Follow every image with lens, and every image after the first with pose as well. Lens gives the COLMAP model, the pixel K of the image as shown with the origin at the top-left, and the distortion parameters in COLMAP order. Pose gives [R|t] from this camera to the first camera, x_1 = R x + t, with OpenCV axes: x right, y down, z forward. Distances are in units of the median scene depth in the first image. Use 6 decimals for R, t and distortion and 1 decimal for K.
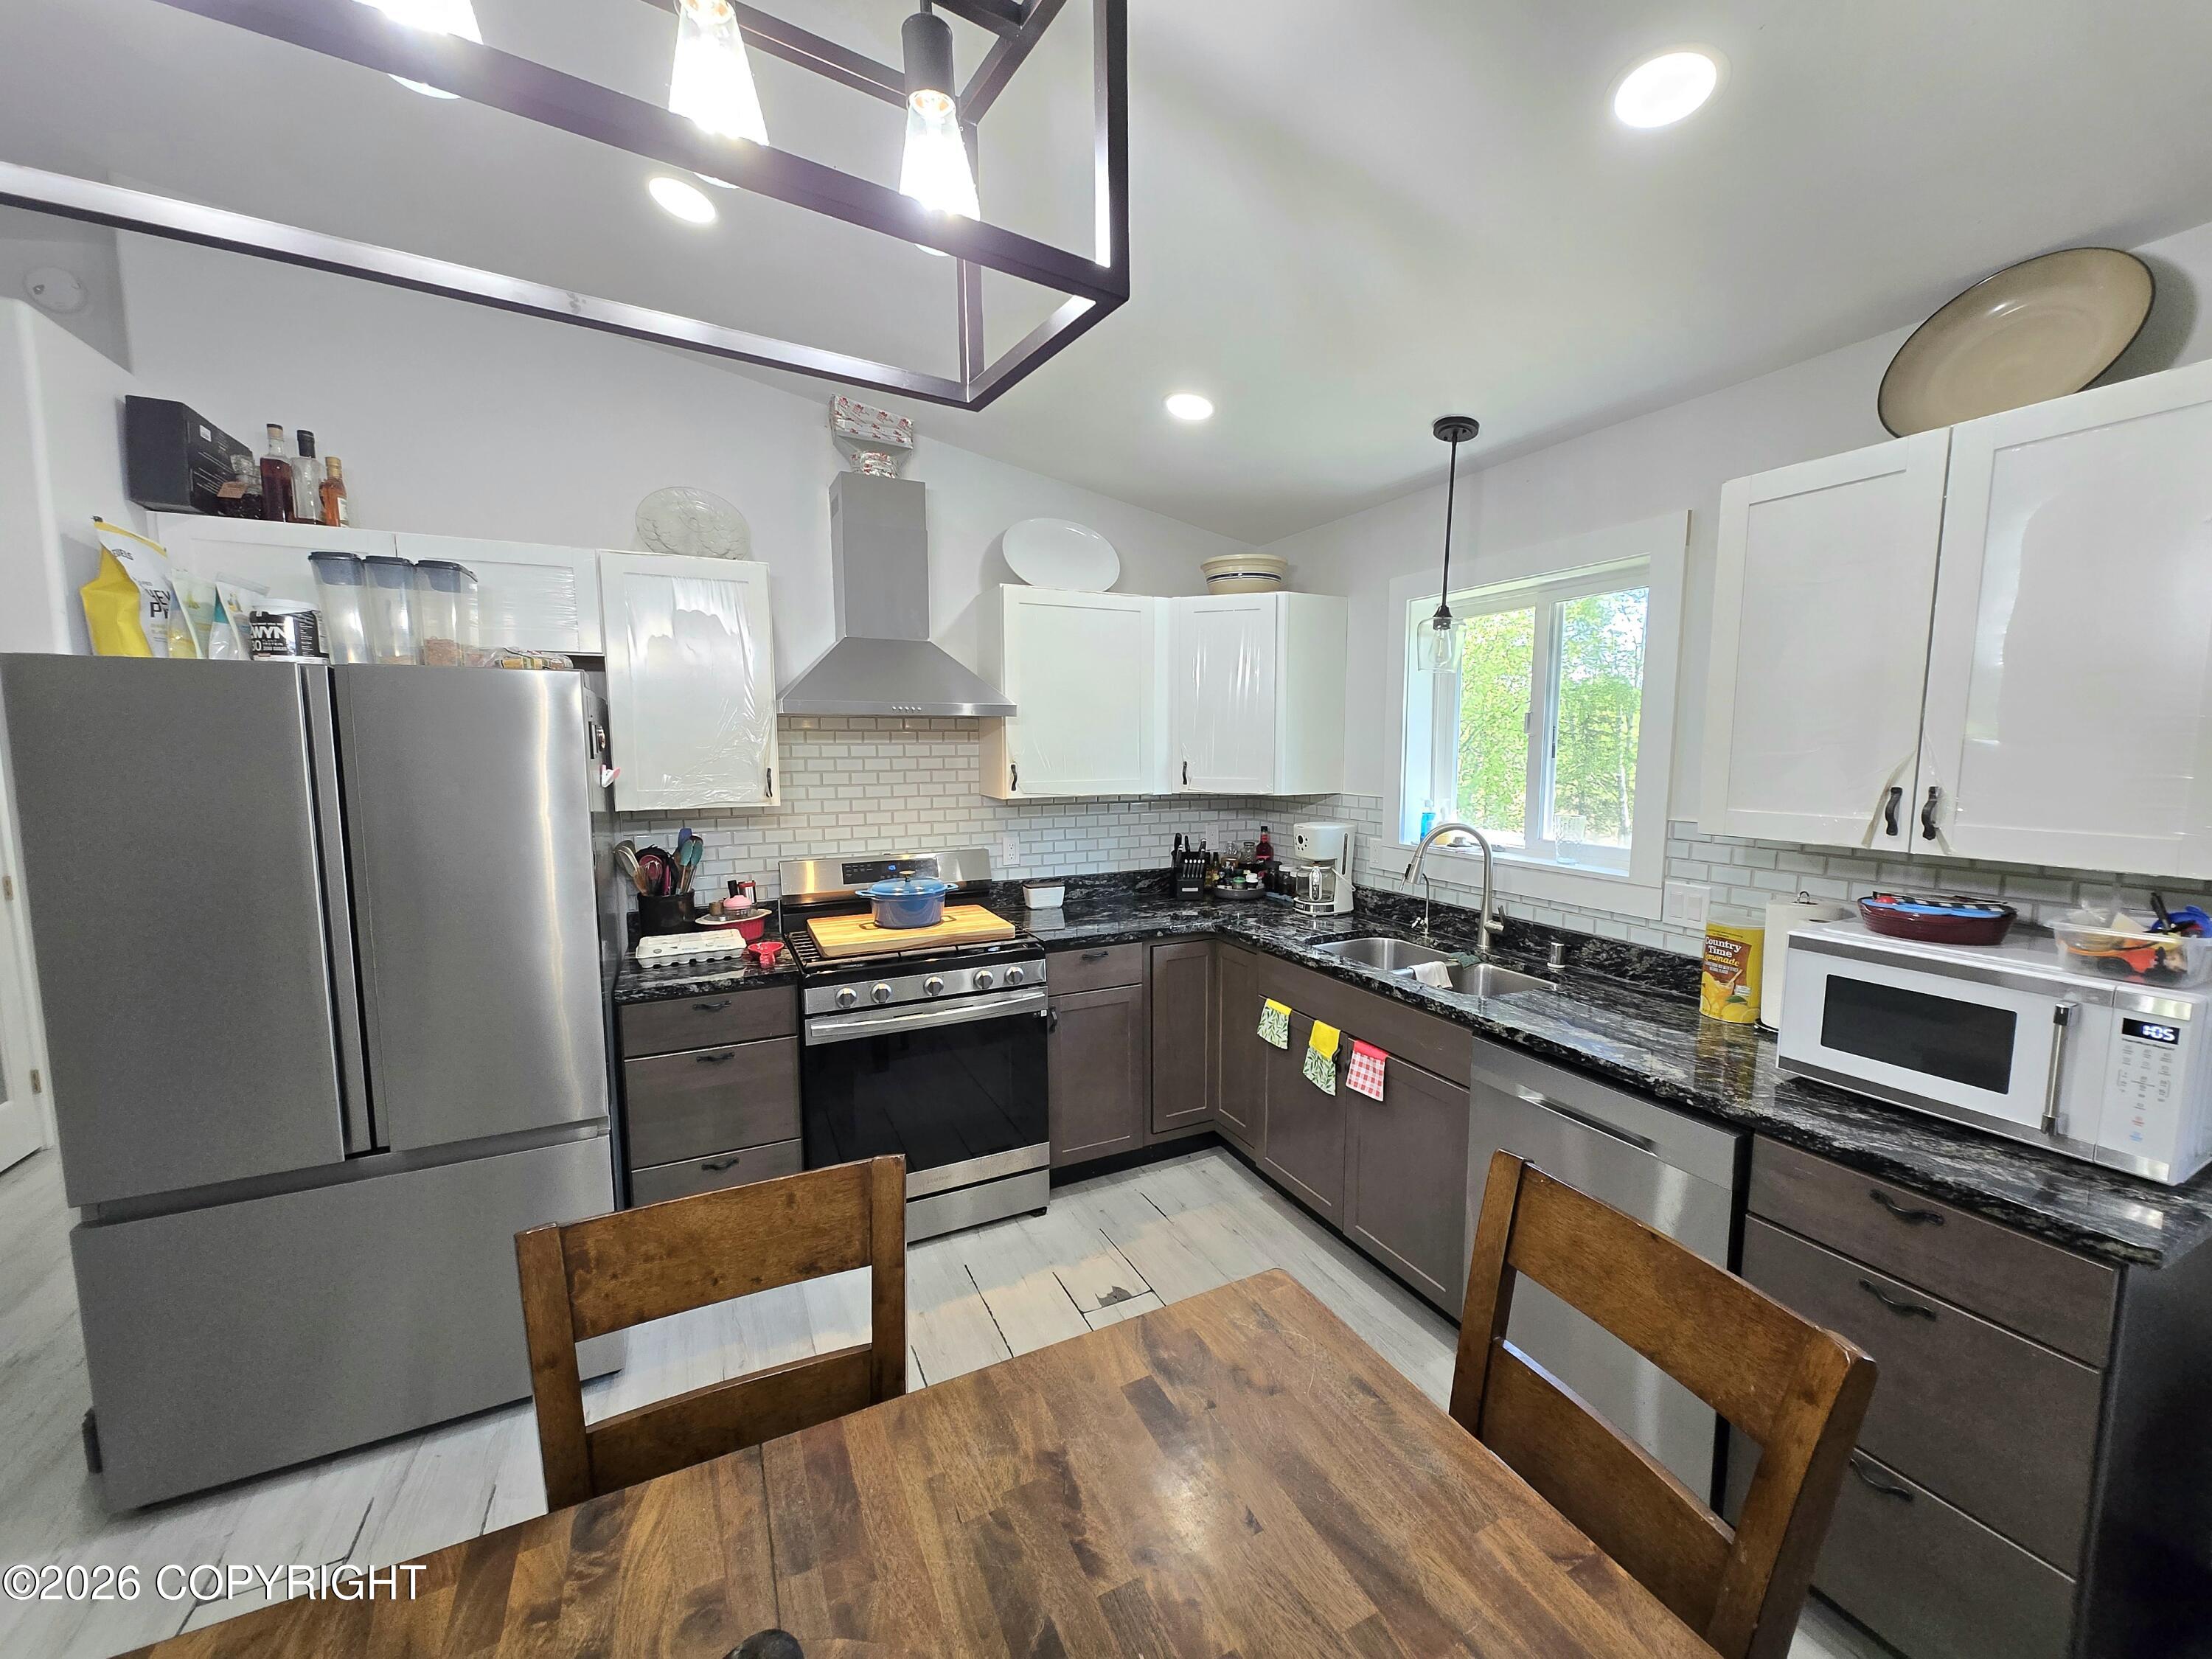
lens RADIAL K [[863.6, 0, 1127.2], [0, 863.6, 834.9], [0, 0, 1]] dist [0.008952, -0.003608]
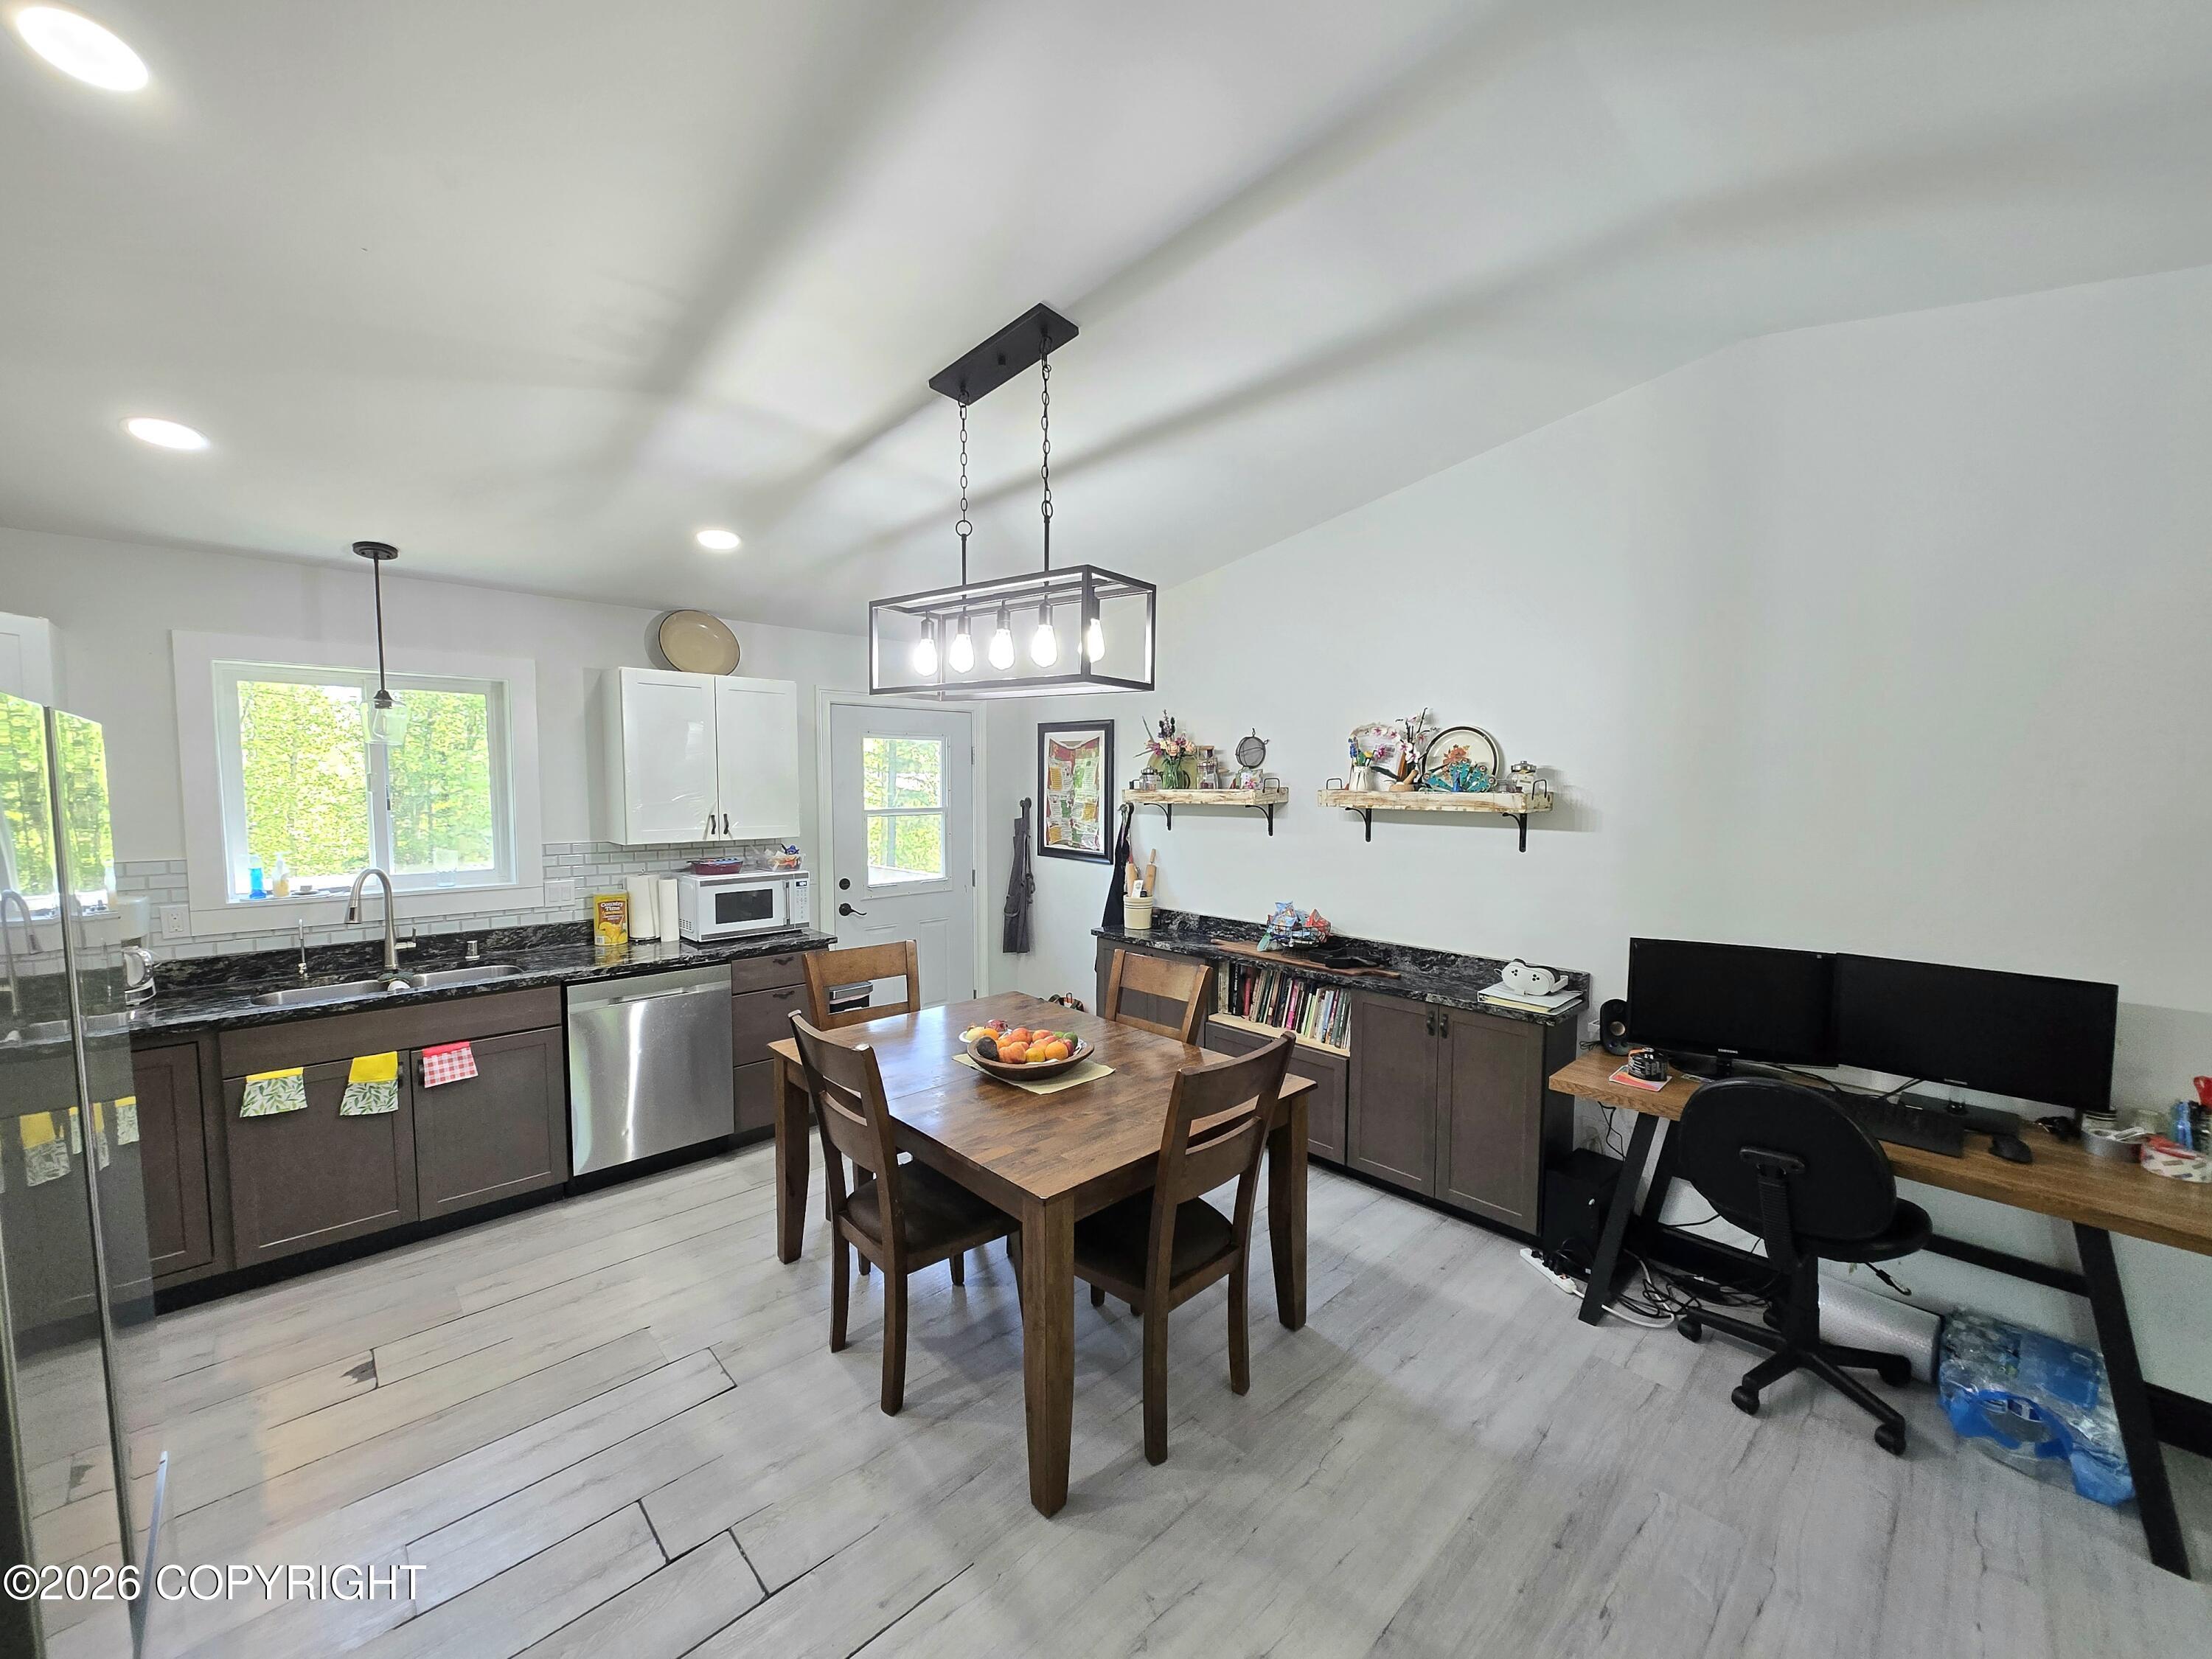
lens RADIAL K [[863.6, 0, 1127.2], [0, 863.6, 834.9], [0, 0, 1]] dist [0.008952, -0.003608]
pose [[-0.298022, -0.064663, 0.952366, -1.021994], [0.099875, 0.990115, 0.098479, -0.068890], [-0.949320, 0.124466, -0.288618, 0.337285]]
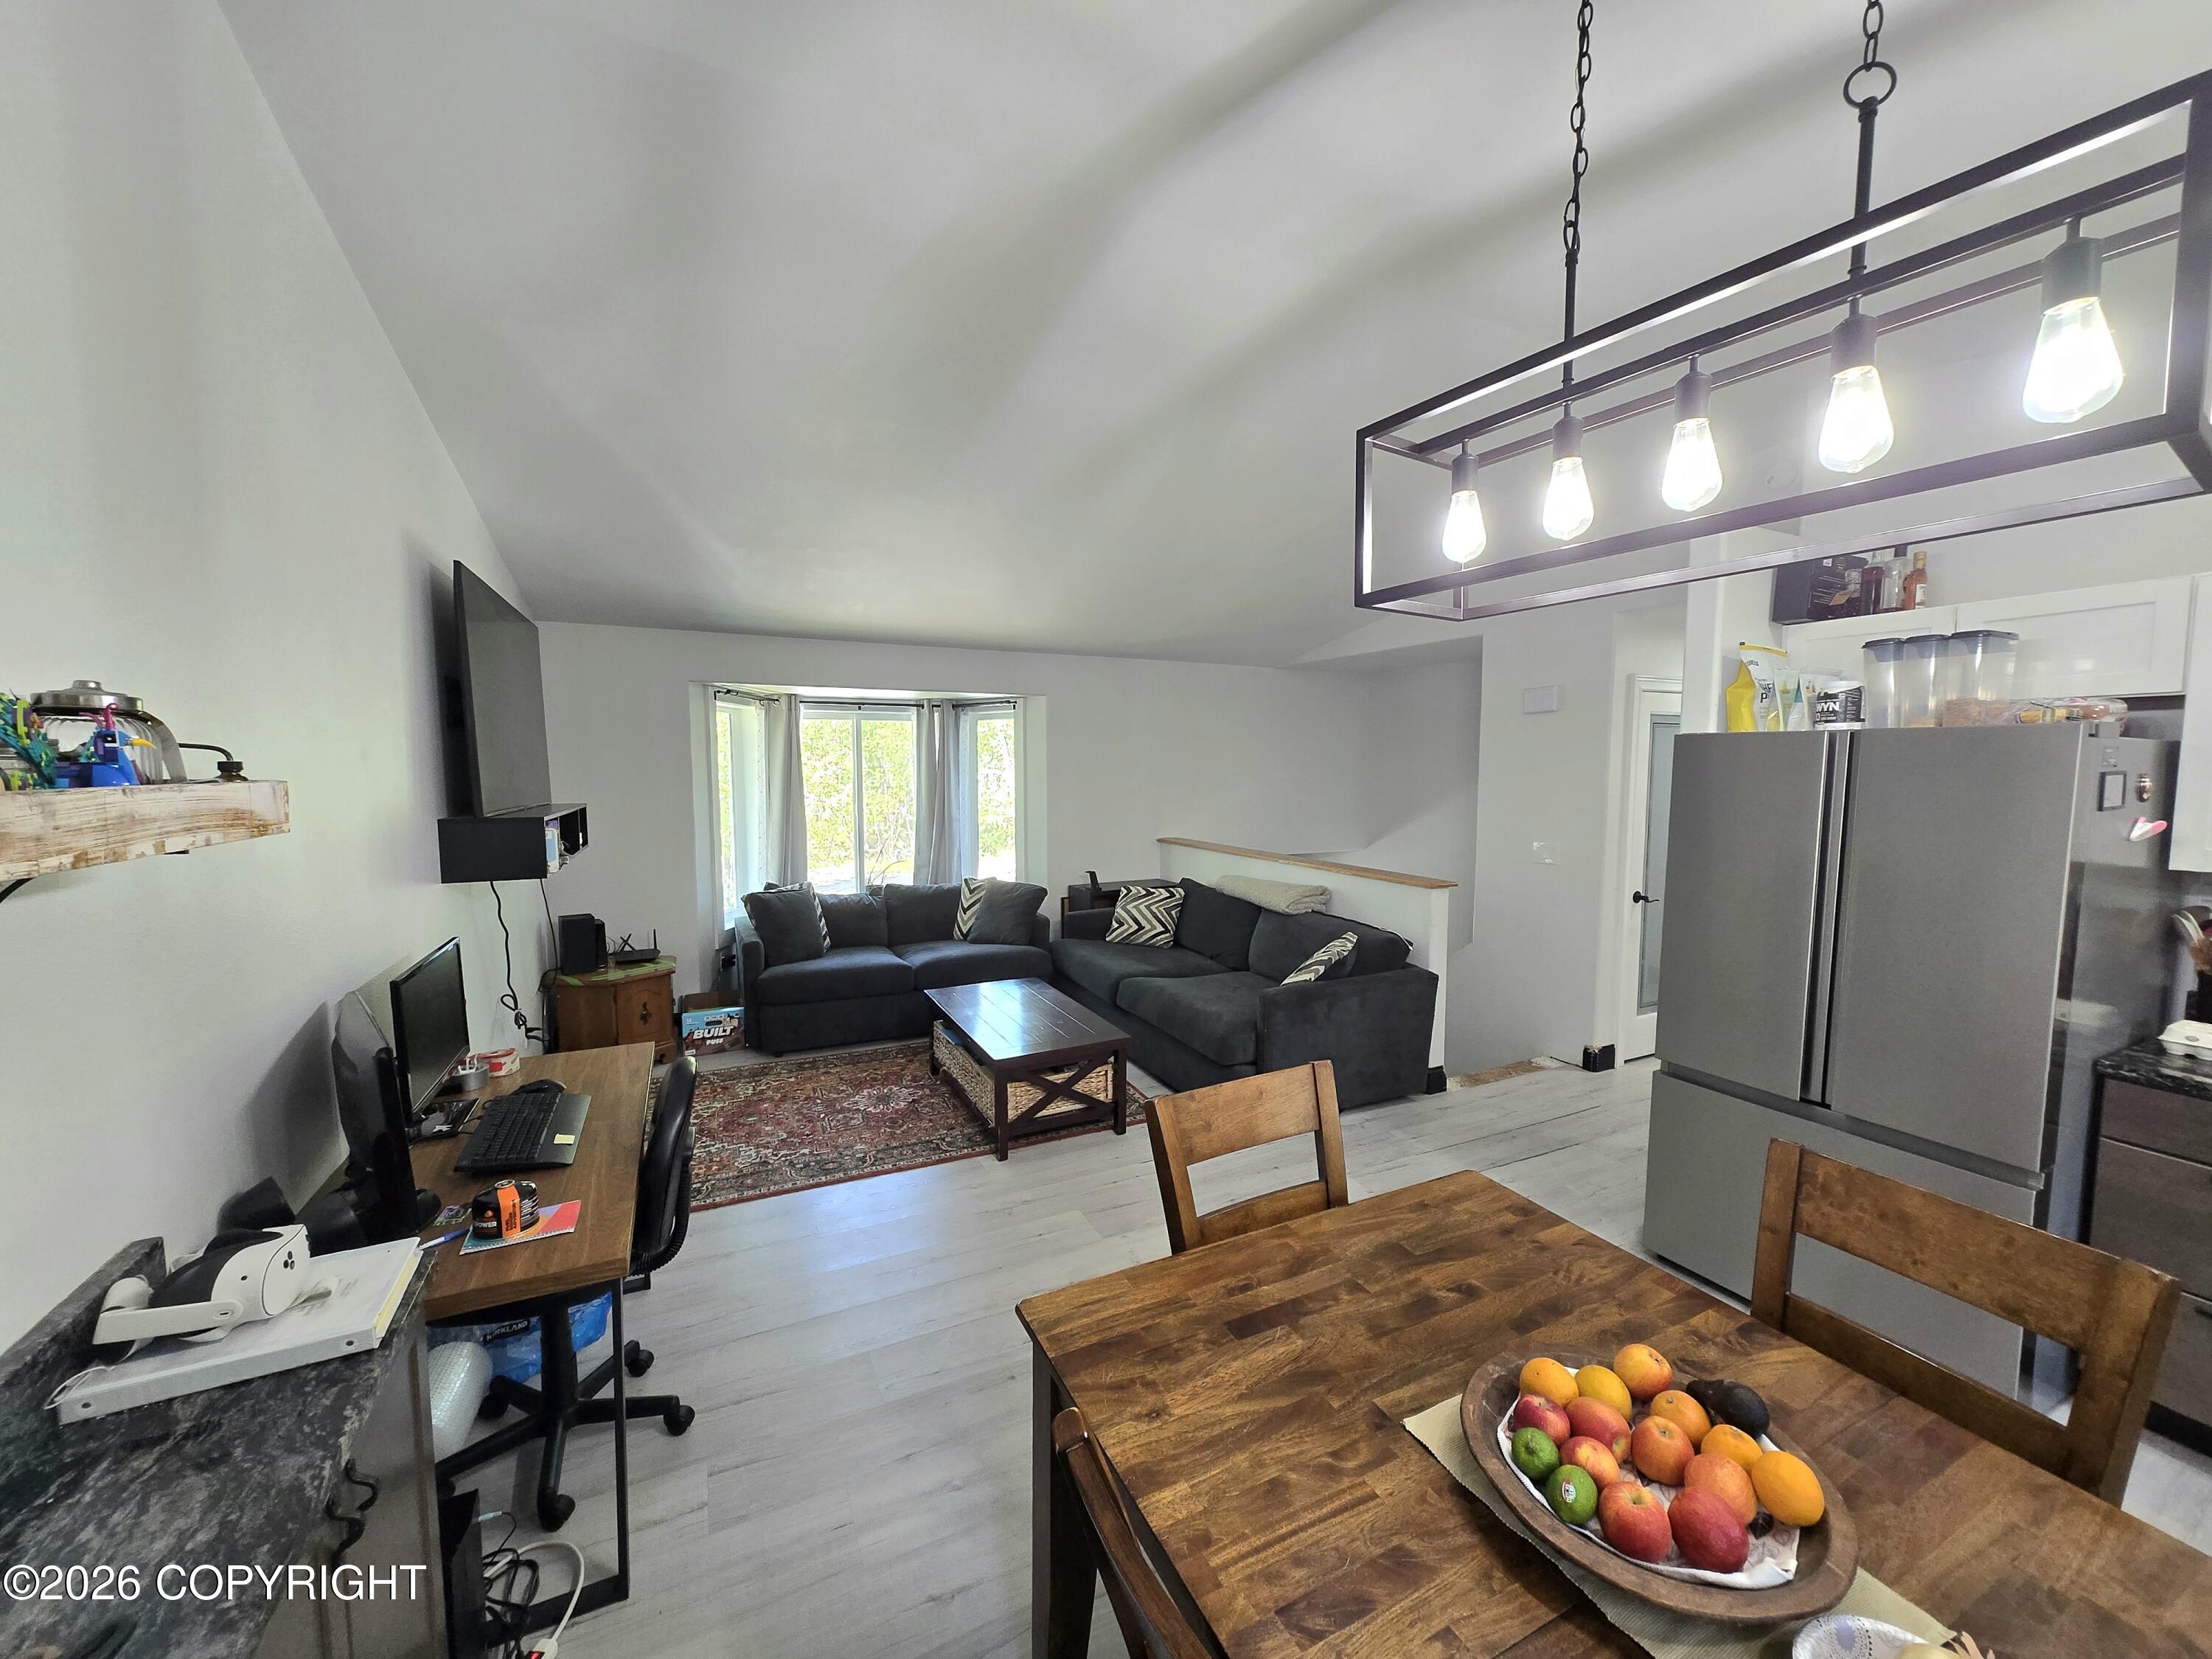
lens RADIAL K [[863.6, 0, 1127.2], [0, 863.6, 834.9], [0, 0, 1]] dist [0.008952, -0.003608]
pose [[0.005382, 0.083946, -0.996456, 0.483917], [-0.109382, 0.990540, 0.082857, -0.034099], [0.993985, 0.108548, 0.014514, -0.113215]]
